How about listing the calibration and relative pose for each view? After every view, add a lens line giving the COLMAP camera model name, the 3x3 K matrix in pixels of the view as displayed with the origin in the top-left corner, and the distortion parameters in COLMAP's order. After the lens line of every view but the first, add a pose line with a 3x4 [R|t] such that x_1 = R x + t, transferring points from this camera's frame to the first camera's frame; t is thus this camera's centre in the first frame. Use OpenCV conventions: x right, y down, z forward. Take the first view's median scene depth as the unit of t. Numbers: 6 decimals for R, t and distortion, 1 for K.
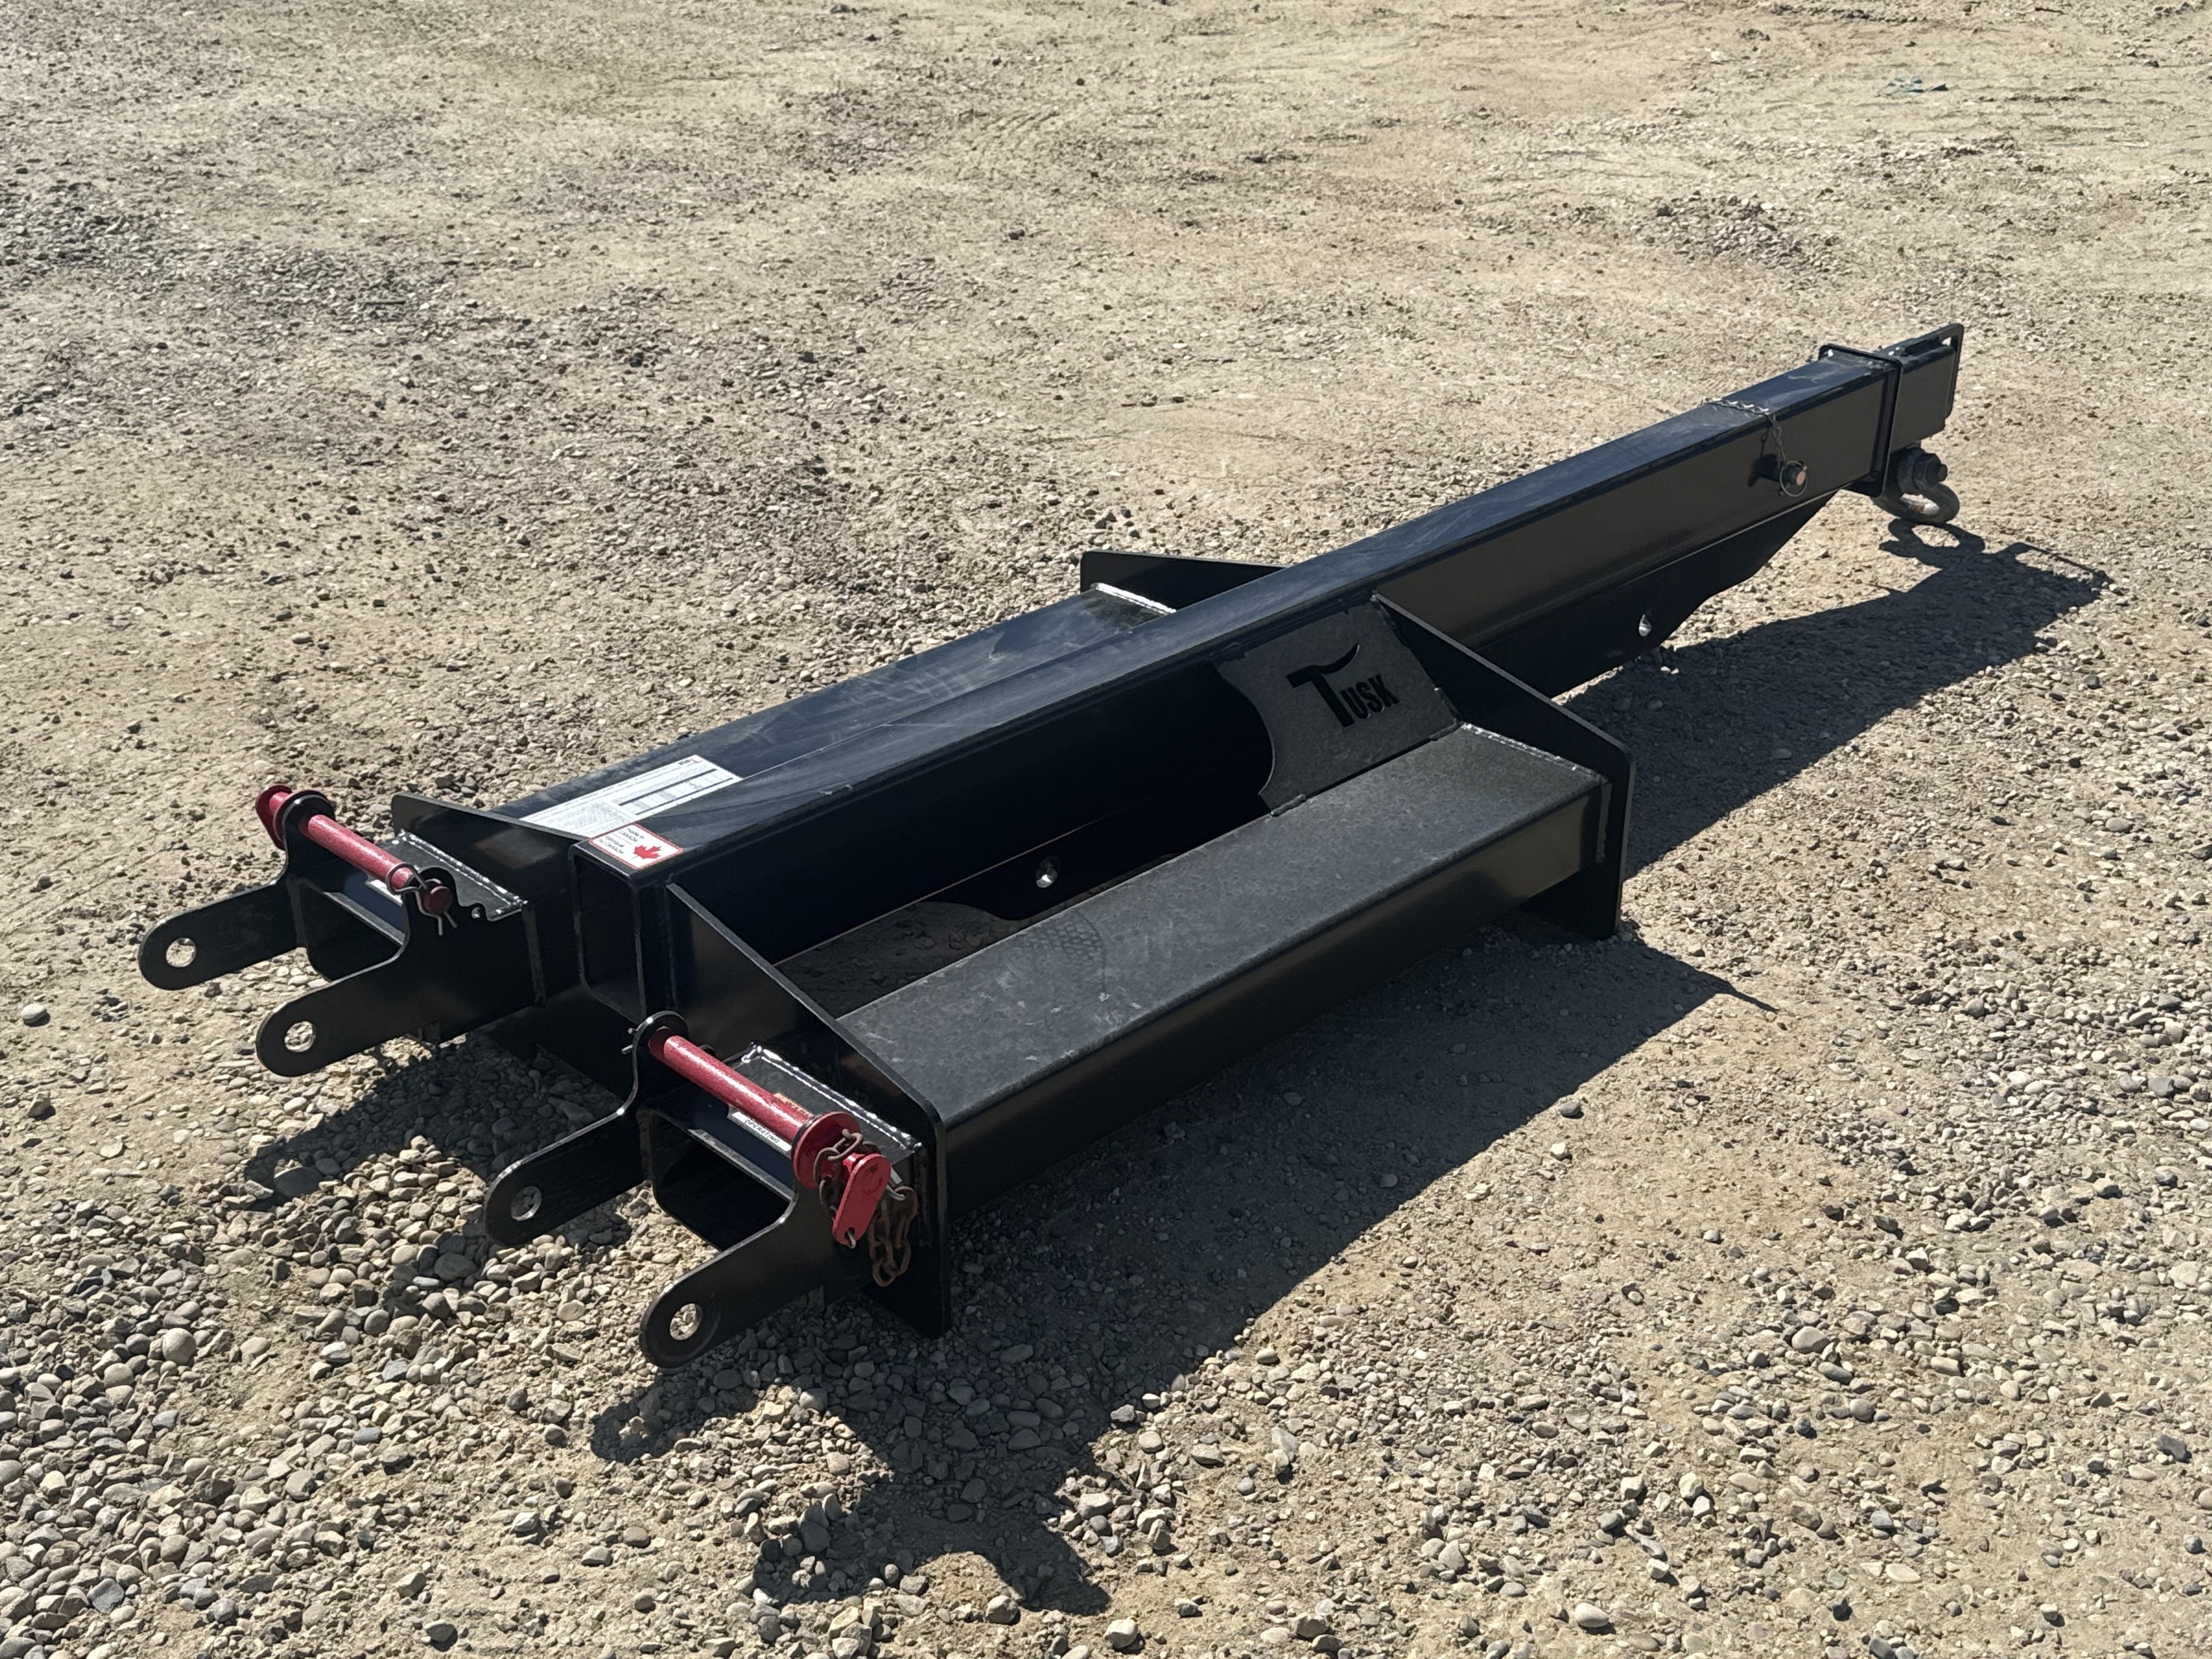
lens RADIAL K [[2599.5, 0, 1139.5], [0, 2599.5, 833.4], [0, 0, 1]] dist [0.209390, -0.538554]
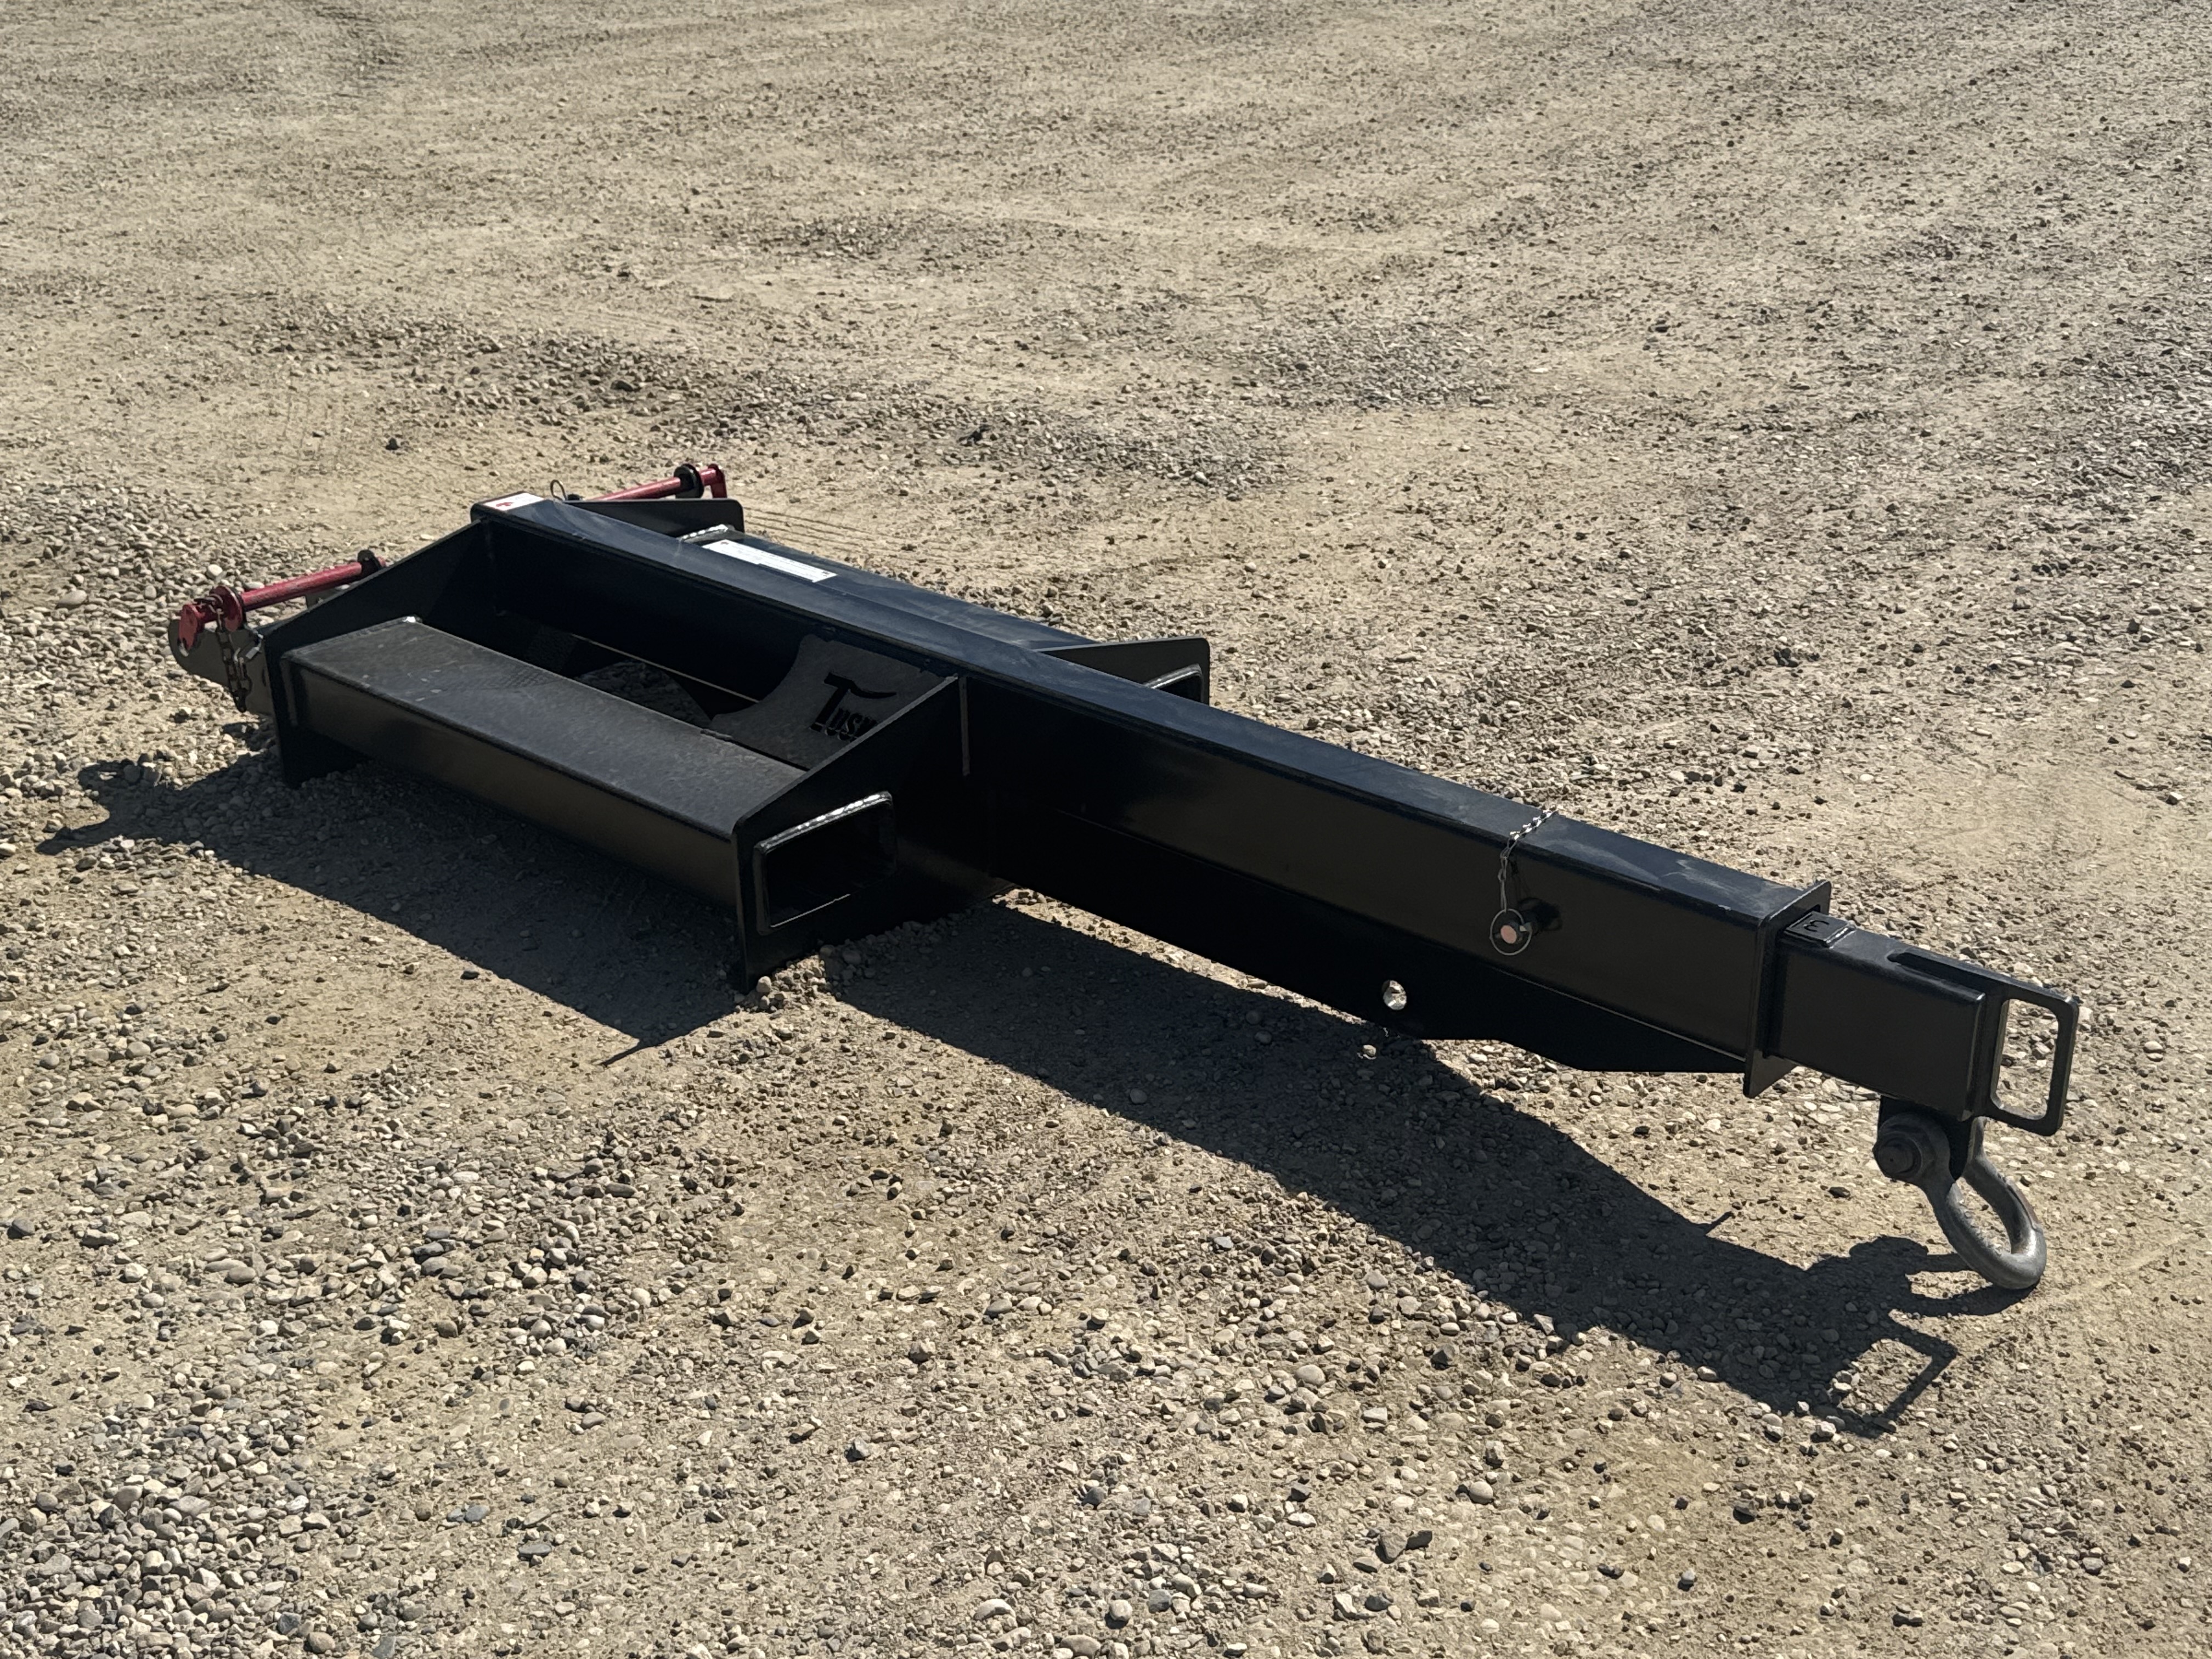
lens RADIAL K [[2599.5, 0, 1139.5], [0, 2599.5, 833.4], [0, 0, 1]] dist [0.209390, -0.538554]
pose [[0.046699, 0.402815, -0.914089, 0.901890], [-0.449588, 0.825639, 0.340869, -0.358853], [0.892014, 0.395045, 0.219658, 0.695472]]
